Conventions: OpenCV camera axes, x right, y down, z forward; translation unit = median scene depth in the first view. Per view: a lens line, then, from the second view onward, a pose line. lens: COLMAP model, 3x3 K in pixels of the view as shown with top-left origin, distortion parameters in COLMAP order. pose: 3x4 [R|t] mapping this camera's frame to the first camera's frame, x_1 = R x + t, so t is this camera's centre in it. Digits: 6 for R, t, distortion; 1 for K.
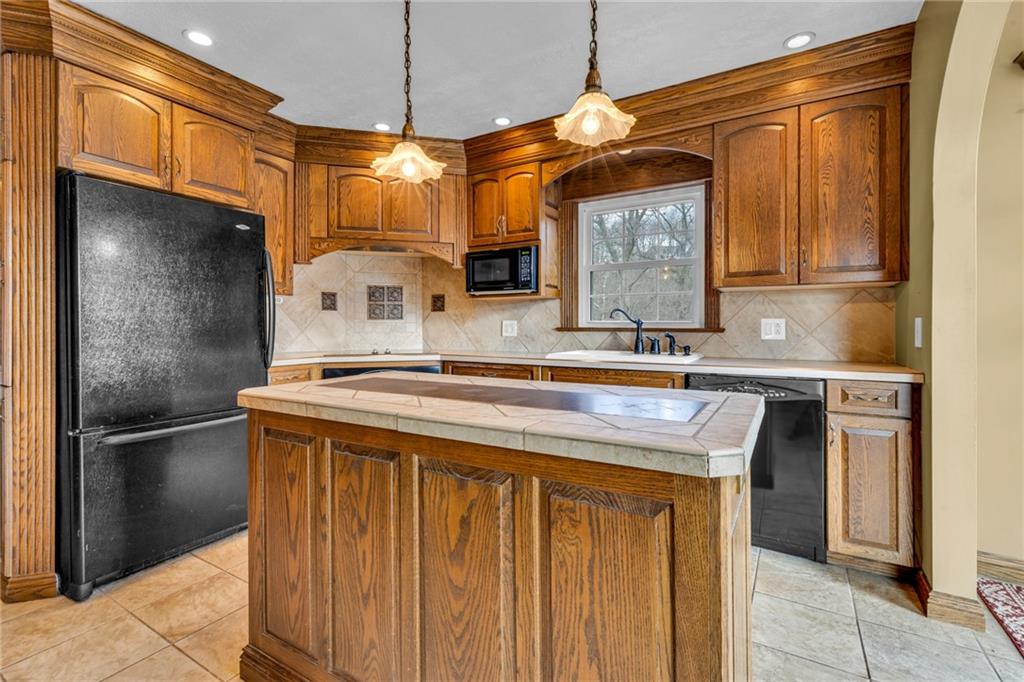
lens RADIAL K [[458.6, 0, 515.3], [0, 458.6, 326.3], [0, 0, 1]] dist [0.001486, 0.000114]
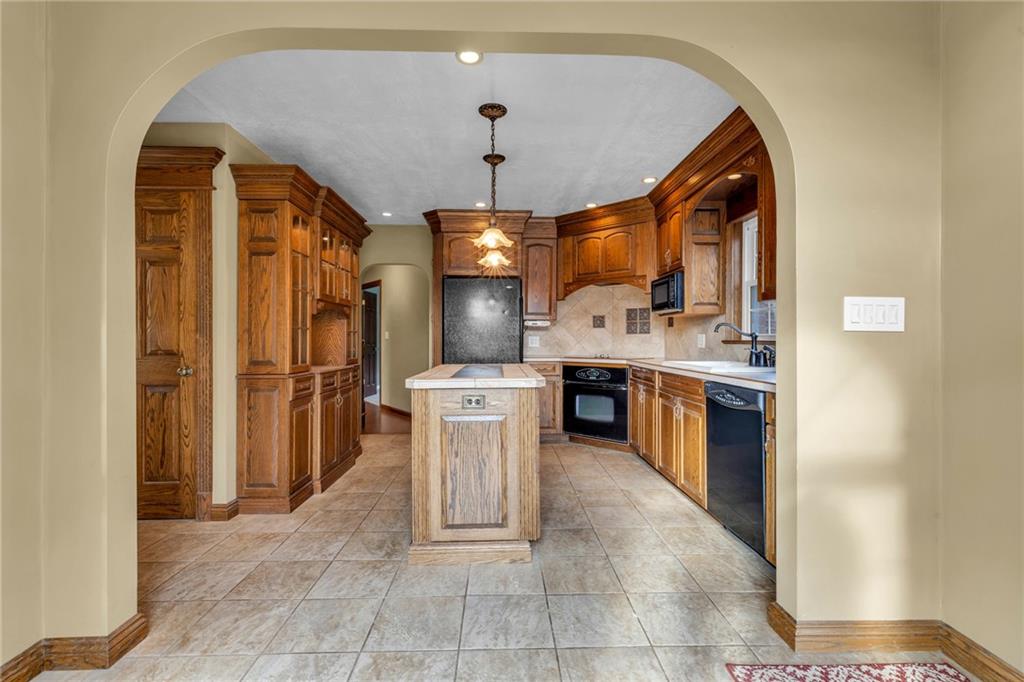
lens RADIAL K [[463.6, 0, 511.8], [0, 463.6, 332.8], [0, 0, 1]] dist [0.001319, -0.001106]
pose [[0.536316, -0.010761, -0.843949, 1.059597], [0.000092, 0.999919, -0.012691, -0.001592], [0.844017, 0.006729, 0.536274, -0.027924]]
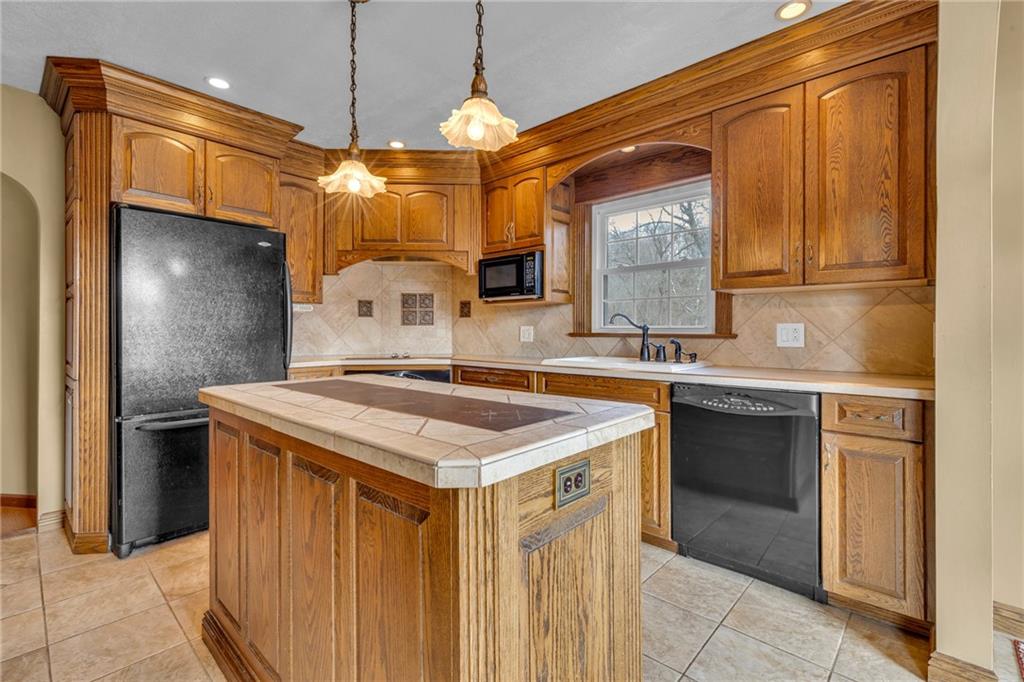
lens RADIAL K [[456.0, 0, 510.4], [0, 456.0, 330.3], [0, 0, 1]] dist [0.000388, 0.000289]
pose [[0.978554, -0.000041, -0.205990, 0.235951], [-0.000426, 0.999997, -0.002223, -0.001493], [0.205990, 0.002263, 0.978552, 0.024435]]
